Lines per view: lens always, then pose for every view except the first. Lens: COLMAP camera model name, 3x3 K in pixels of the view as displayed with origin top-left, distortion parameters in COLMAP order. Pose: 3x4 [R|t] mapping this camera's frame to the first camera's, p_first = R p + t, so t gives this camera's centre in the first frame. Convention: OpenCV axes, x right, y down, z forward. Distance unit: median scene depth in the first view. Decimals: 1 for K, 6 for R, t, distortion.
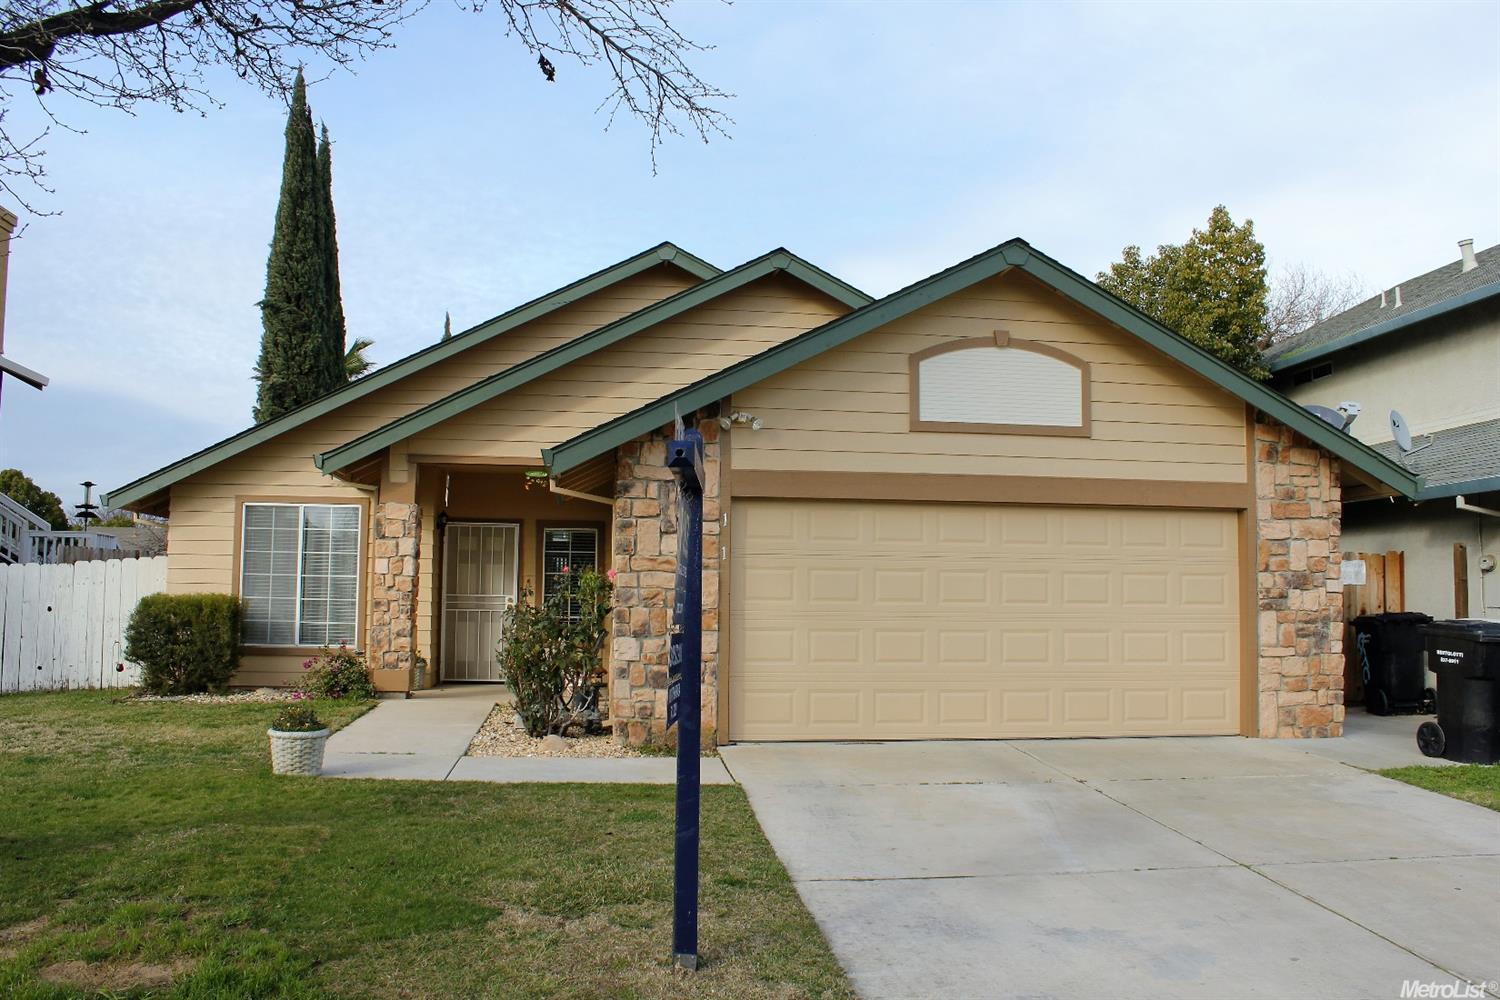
lens RADIAL K [[1225.9, 0, 746.2], [0, 1225.9, 532.4], [0, 0, 1]] dist [-0.174262, 0.183166]
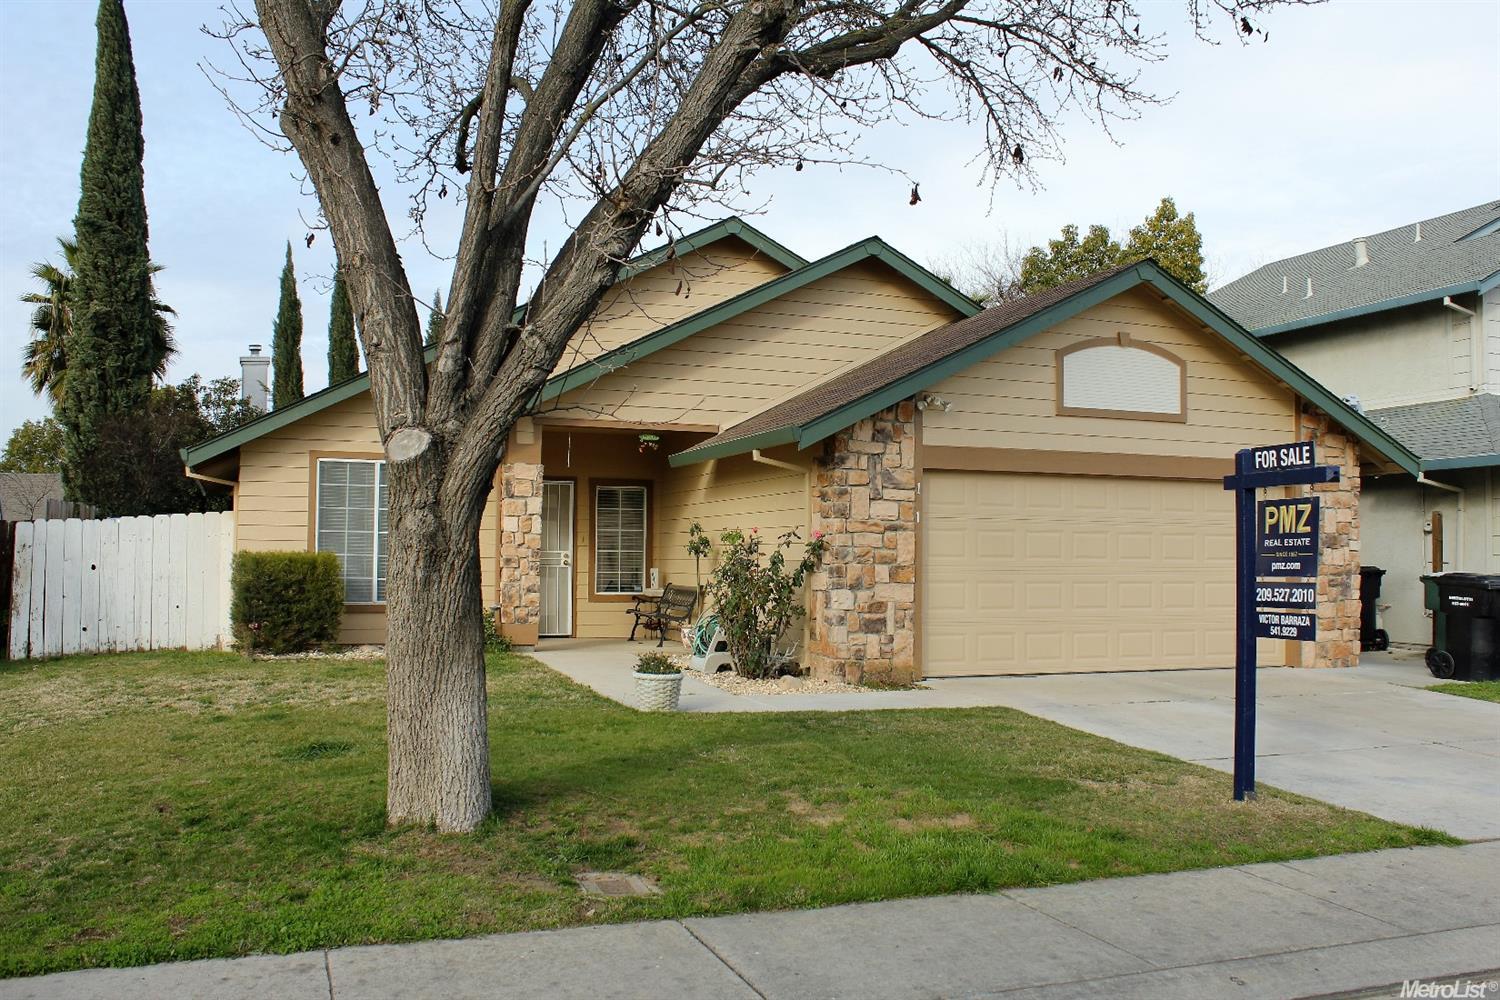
lens RADIAL K [[1347.8, 0, 752.6], [0, 1347.8, 519.1], [0, 0, 1]] dist [-0.164317, 0.202487]
pose [[0.974419, 0.005002, 0.224681, -0.419914], [-0.012102, 0.999470, 0.030235, -0.016254], [-0.224411, -0.032181, 0.973963, -0.194447]]
